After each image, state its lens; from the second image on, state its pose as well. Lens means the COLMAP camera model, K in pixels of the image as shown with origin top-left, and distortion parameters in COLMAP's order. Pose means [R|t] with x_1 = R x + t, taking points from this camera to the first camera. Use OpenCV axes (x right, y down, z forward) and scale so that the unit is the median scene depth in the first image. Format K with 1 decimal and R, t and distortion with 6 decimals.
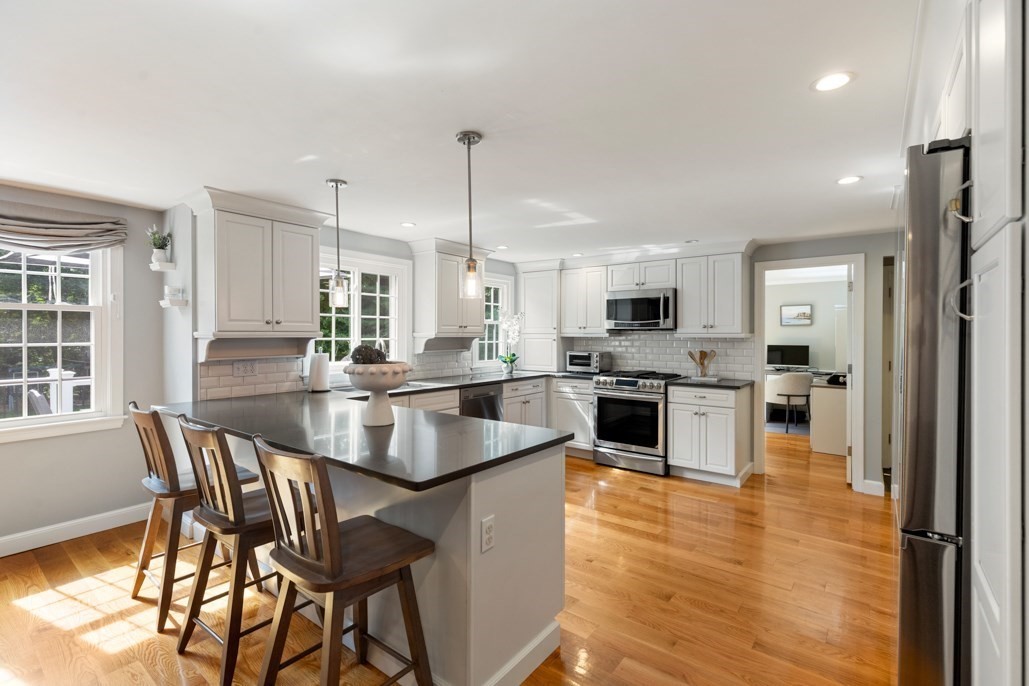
lens RADIAL K [[475.5, 0, 523.3], [0, 475.5, 334.7], [0, 0, 1]] dist [0.005829, -0.001693]
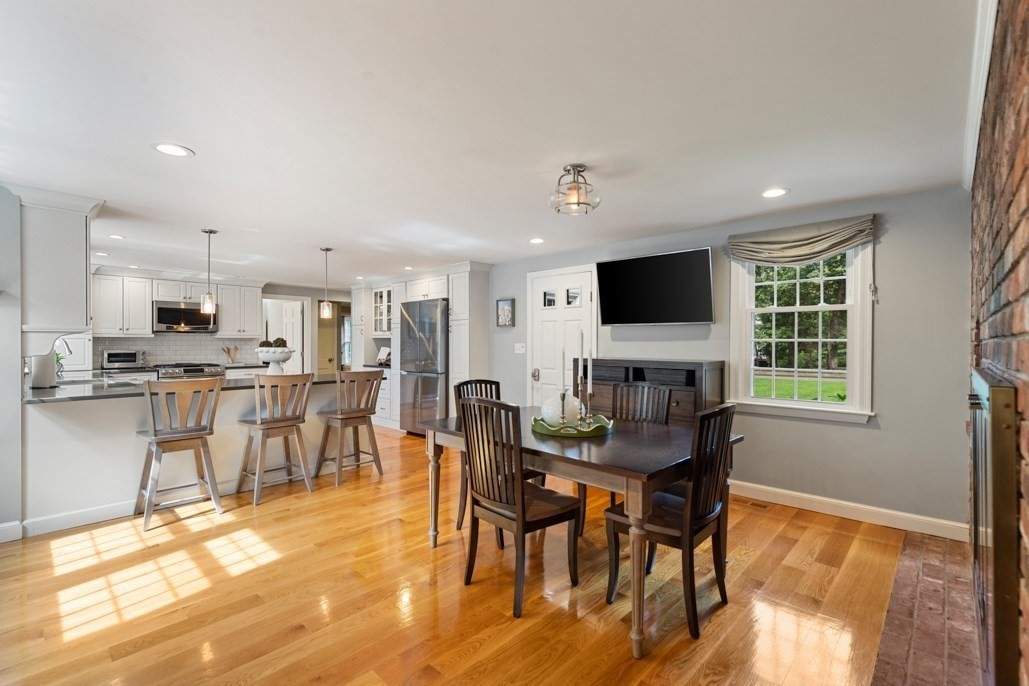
lens RADIAL K [[475.5, 0, 512.8], [0, 475.5, 341.2], [0, 0, 1]] dist [0.005829, -0.001693]
pose [[0.114635, 0.001715, 0.993406, -1.035479], [0.000614, 0.999998, -0.001797, 0.019591], [-0.993407, 0.000816, 0.114634, -0.069953]]
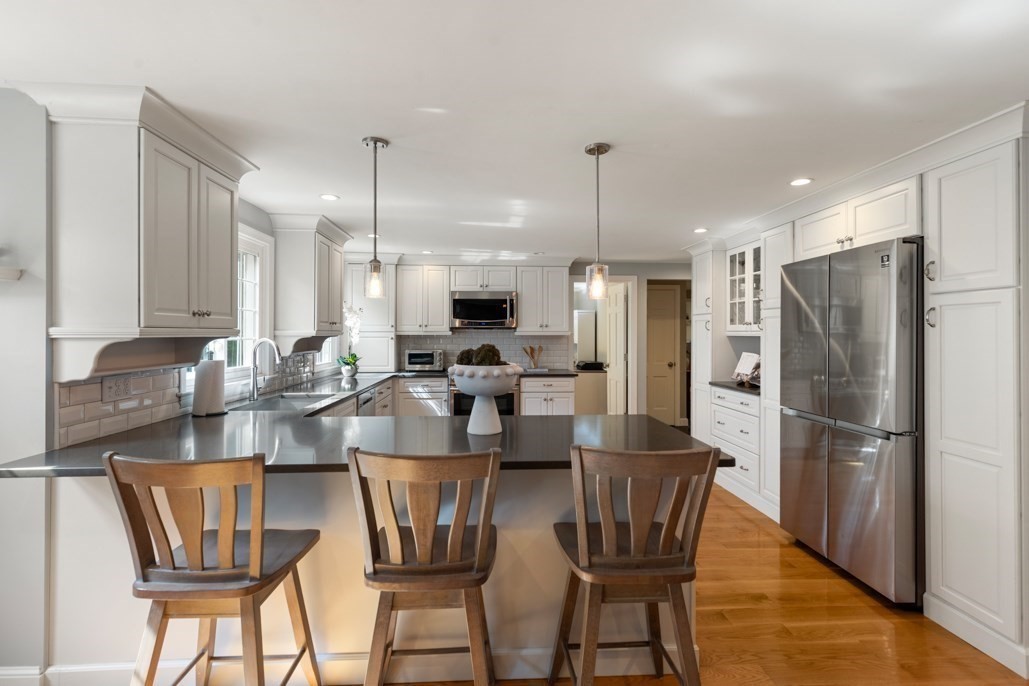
lens RADIAL K [[475.5, 0, 512.4], [0, 475.5, 333.3], [0, 0, 1]] dist [0.005829, -0.001693]
pose [[0.759908, -0.000869, 0.650030, -0.430746], [0.000295, 0.999999, 0.000992, 0.000218], [-0.650030, -0.000562, 0.759908, 0.145293]]
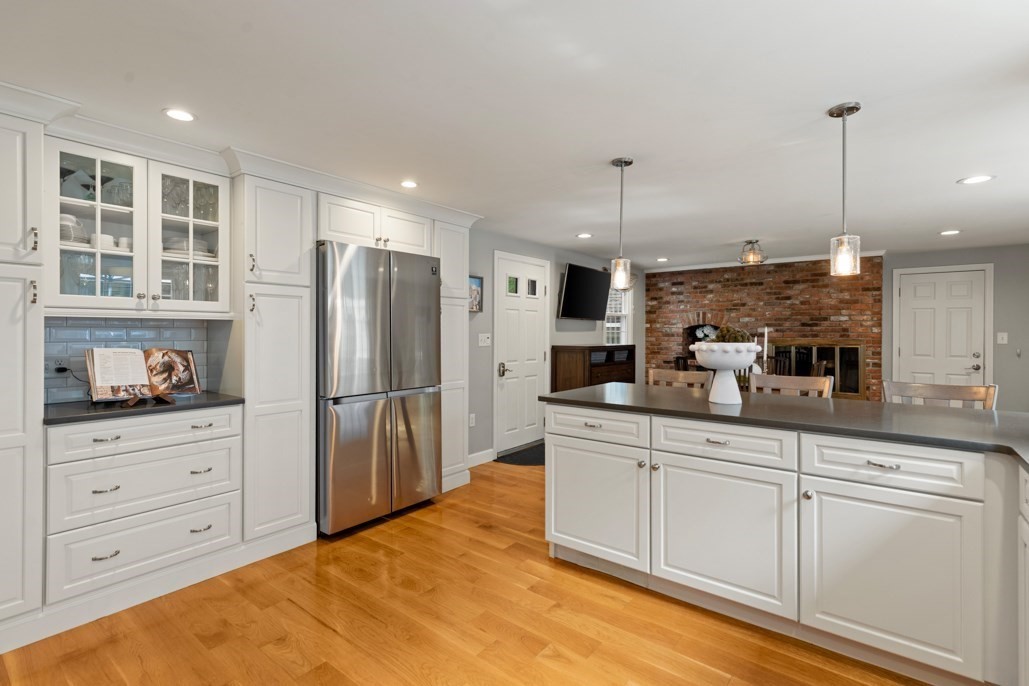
lens RADIAL K [[475.5, 0, 511.6], [0, 475.5, 334.2], [0, 0, 1]] dist [0.005829, -0.001693]
pose [[-0.998334, -0.007419, 0.057220, 0.050563], [-0.007109, 0.999959, 0.005624, 0.018467], [-0.057259, 0.005208, -0.998346, 1.024955]]
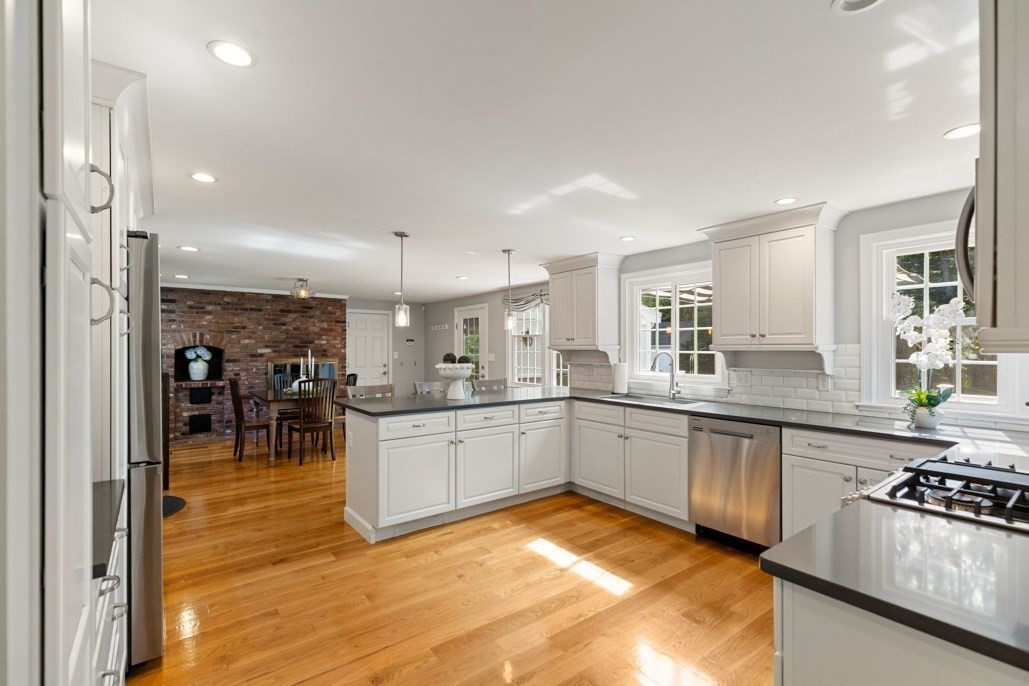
lens RADIAL K [[475.5, 0, 506.4], [0, 475.5, 348.6], [0, 0, 1]] dist [0.005829, -0.001693]
pose [[-0.306615, -0.004261, -0.951824, 0.641373], [-0.002189, 0.999990, -0.003771, 0.005452], [0.951831, 0.000927, -0.306621, 0.851762]]
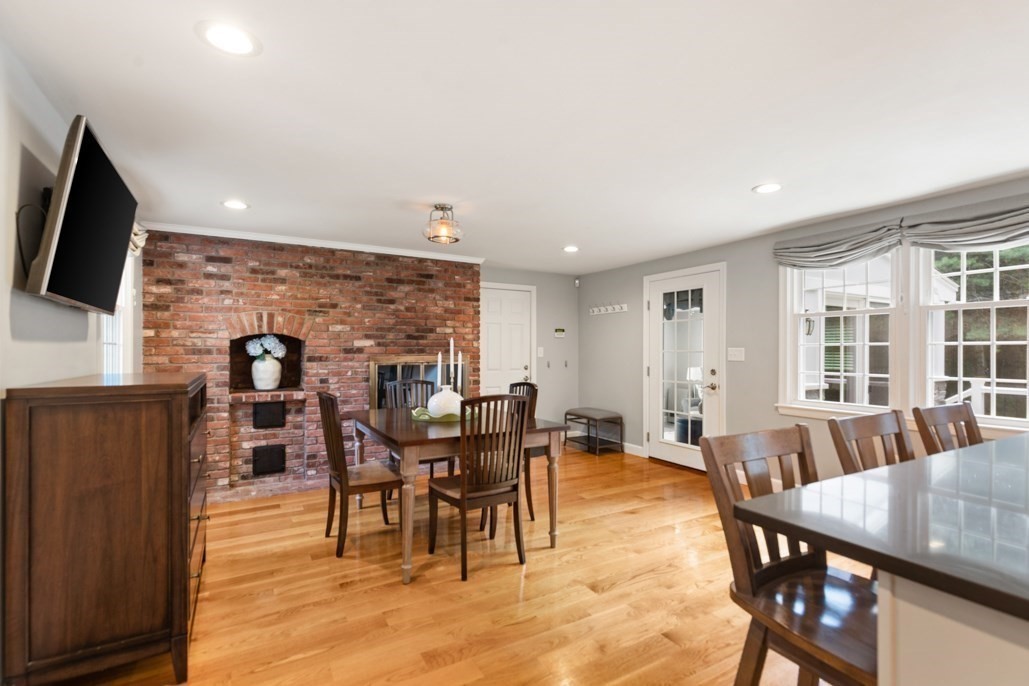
lens RADIAL K [[475.5, 0, 503.3], [0, 475.5, 353.5], [0, 0, 1]] dist [0.005829, -0.001693]
pose [[-0.414515, 0.001606, -0.910041, 0.176011], [-0.003026, 0.999990, 0.003144, 0.025773], [0.910037, 0.004057, -0.414507, 0.289697]]
